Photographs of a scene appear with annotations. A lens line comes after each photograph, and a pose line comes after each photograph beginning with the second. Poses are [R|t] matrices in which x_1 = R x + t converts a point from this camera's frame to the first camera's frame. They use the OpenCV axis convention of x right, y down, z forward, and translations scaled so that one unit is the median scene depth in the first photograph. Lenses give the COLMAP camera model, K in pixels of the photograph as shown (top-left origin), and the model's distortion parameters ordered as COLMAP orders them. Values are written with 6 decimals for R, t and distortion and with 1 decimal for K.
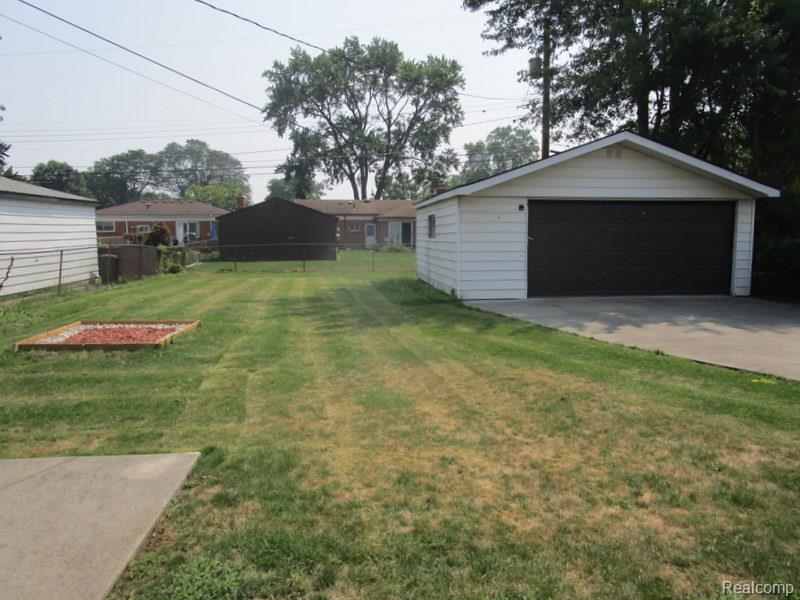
lens RADIAL K [[572.2, 0, 407.1], [0, 572.2, 307.8], [0, 0, 1]] dist [-0.021753, -0.004169]
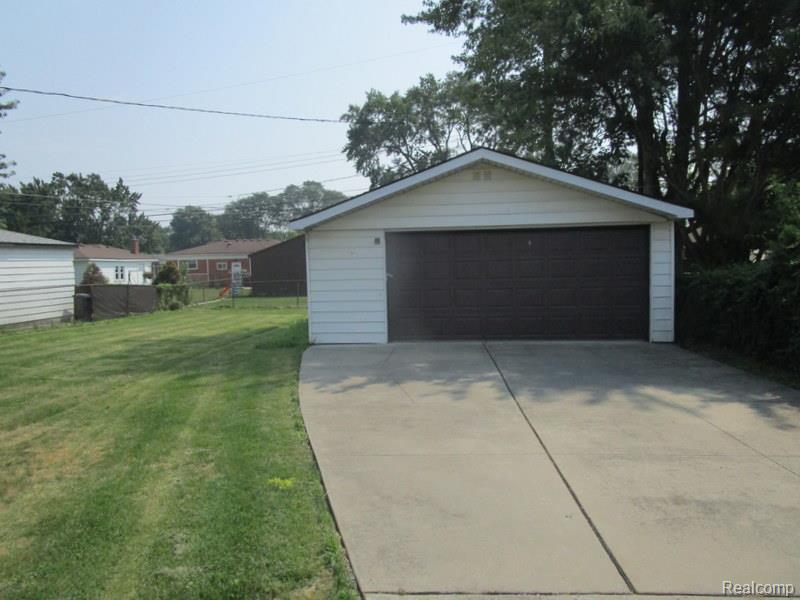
lens RADIAL K [[572.2, 0, 398.6], [0, 572.2, 296.9], [0, 0, 1]] dist [-0.021753, -0.004169]
pose [[0.975100, -0.006046, -0.221682, 0.099623], [-0.010564, 0.997227, -0.073664, -0.005351], [0.221513, 0.074172, 0.972332, 0.033948]]
